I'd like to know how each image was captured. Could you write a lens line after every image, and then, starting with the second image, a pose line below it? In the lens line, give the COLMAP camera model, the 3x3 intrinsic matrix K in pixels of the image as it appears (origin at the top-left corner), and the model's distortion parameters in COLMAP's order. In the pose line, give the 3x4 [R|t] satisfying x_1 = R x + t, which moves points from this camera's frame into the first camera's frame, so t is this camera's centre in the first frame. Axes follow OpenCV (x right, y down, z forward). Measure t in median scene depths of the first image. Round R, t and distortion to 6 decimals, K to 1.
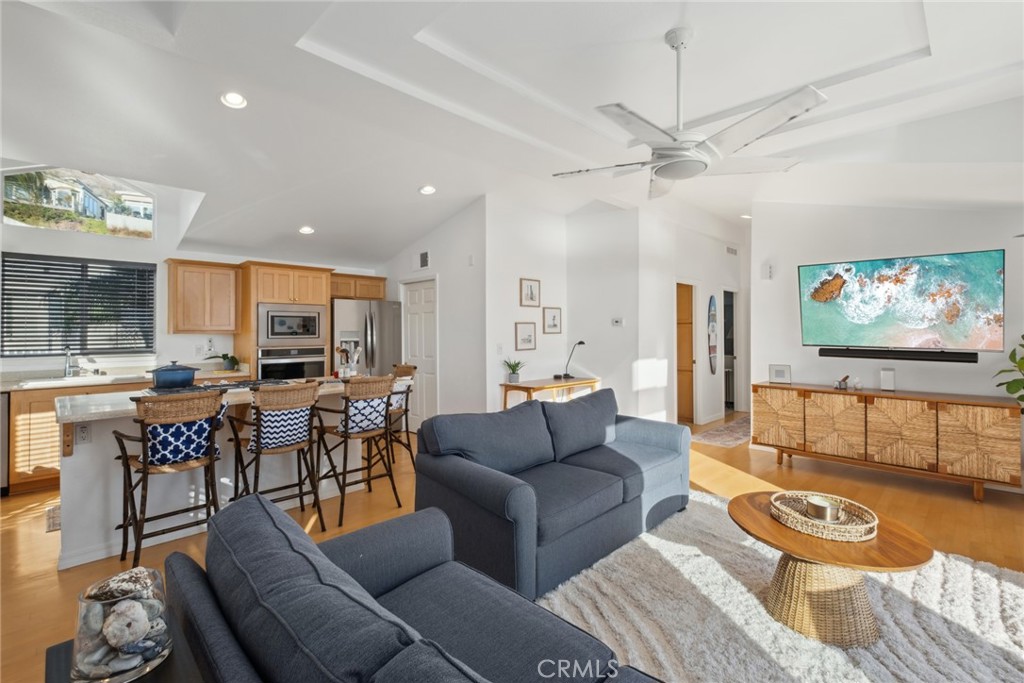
lens RADIAL K [[460.4, 0, 521.1], [0, 460.4, 325.2], [0, 0, 1]] dist [-0.000348, -0.001009]
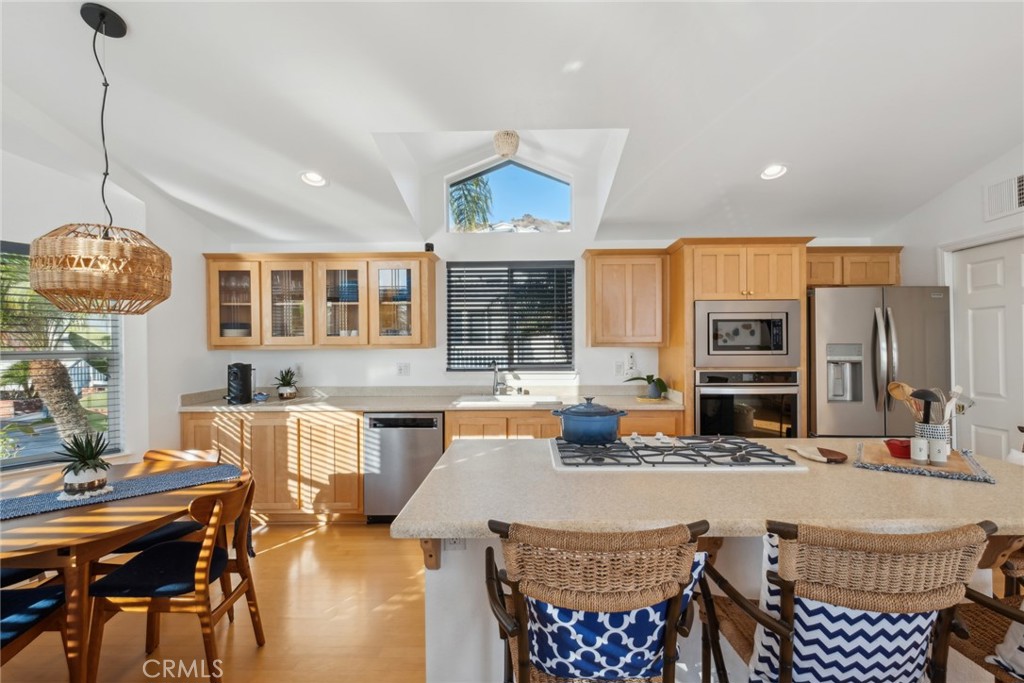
lens RADIAL K [[463.4, 0, 516.1], [0, 463.4, 348.2], [0, 0, 1]] dist [0.001146, -0.000305]
pose [[0.683908, 0.009939, -0.729501, -0.290245], [0.012038, 0.999617, 0.024905, -0.000277], [0.729469, -0.025814, 0.683526, 0.396765]]
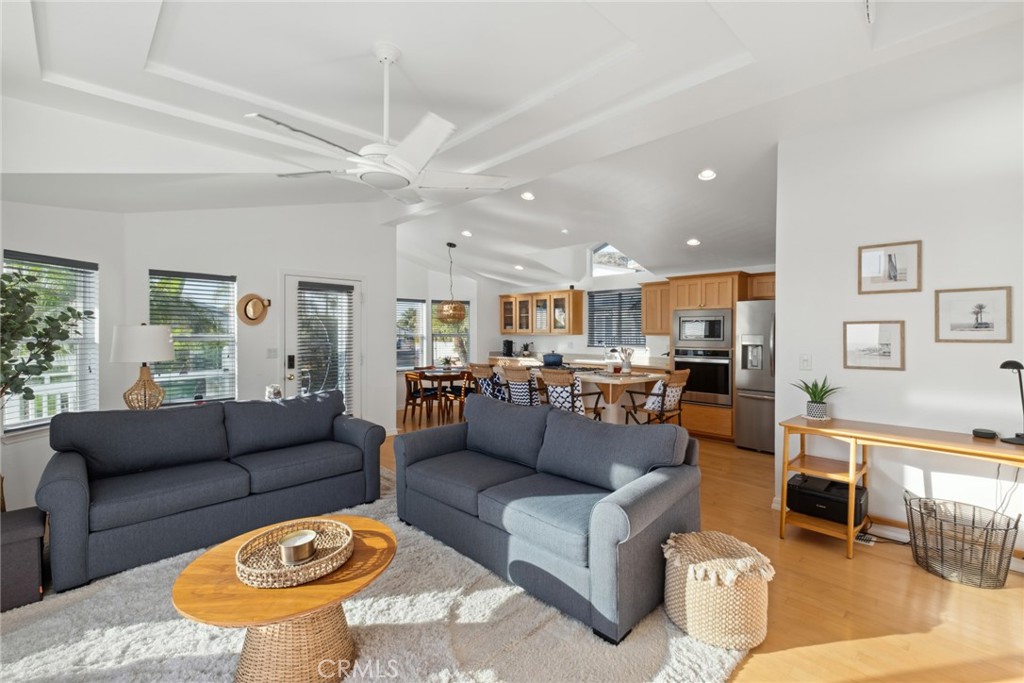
lens RADIAL K [[450.3, 0, 515.7], [0, 450.3, 337.8], [0, 0, 1]] dist [0.001656, -0.000441]
pose [[-0.025923, 0.014159, -0.999564, 0.696699], [0.007444, 0.999875, 0.013970, 0.004593], [0.999636, -0.007078, -0.026025, 0.679700]]
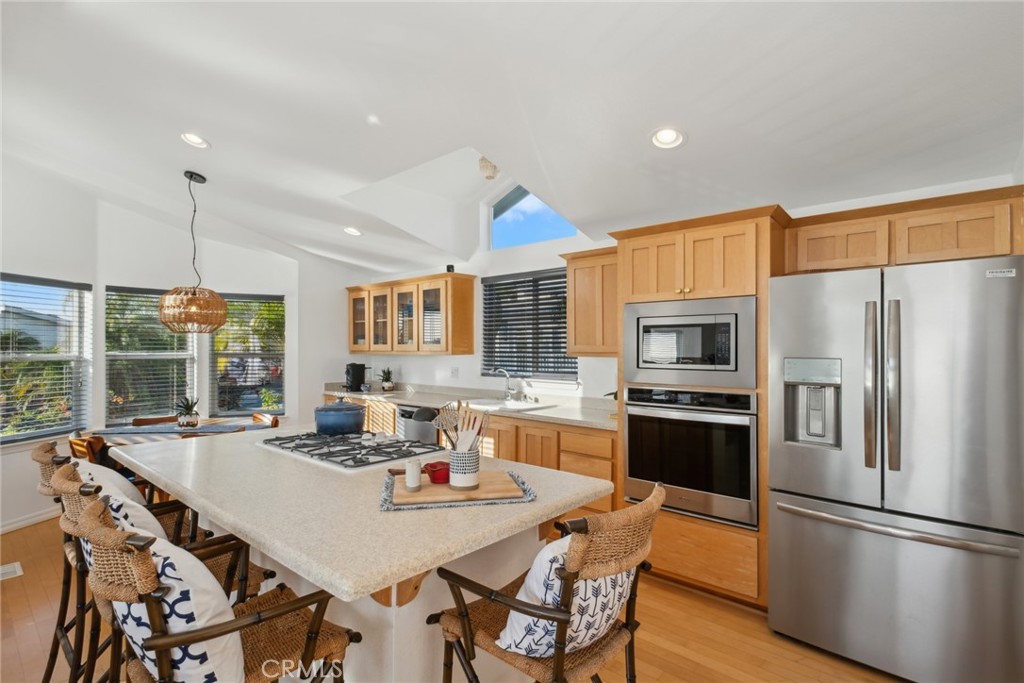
lens RADIAL K [[485.0, 0, 514.9], [0, 485.0, 346.1], [0, 0, 1]] dist [0.000969, -0.000062]
pose [[0.058500, -0.001221, -0.998287, 0.012661], [0.009184, 0.999958, -0.000685, 0.002309], [0.998245, -0.009128, 0.058509, 0.920284]]
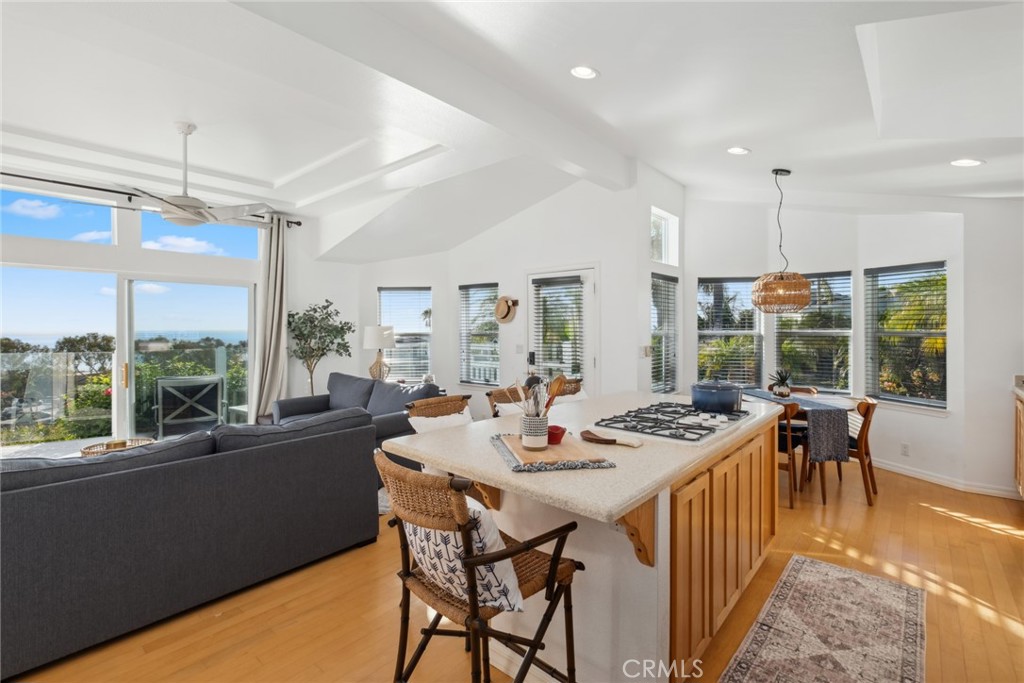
lens RADIAL K [[468.5, 0, 515.9], [0, 468.5, 326.7], [0, 0, 1]] dist [0.002765, -0.000223]
pose [[-0.997890, 0.006157, -0.064627, -0.290087], [0.006718, 0.999942, -0.008464, 0.004598], [0.064571, -0.008881, -0.997874, 1.285718]]
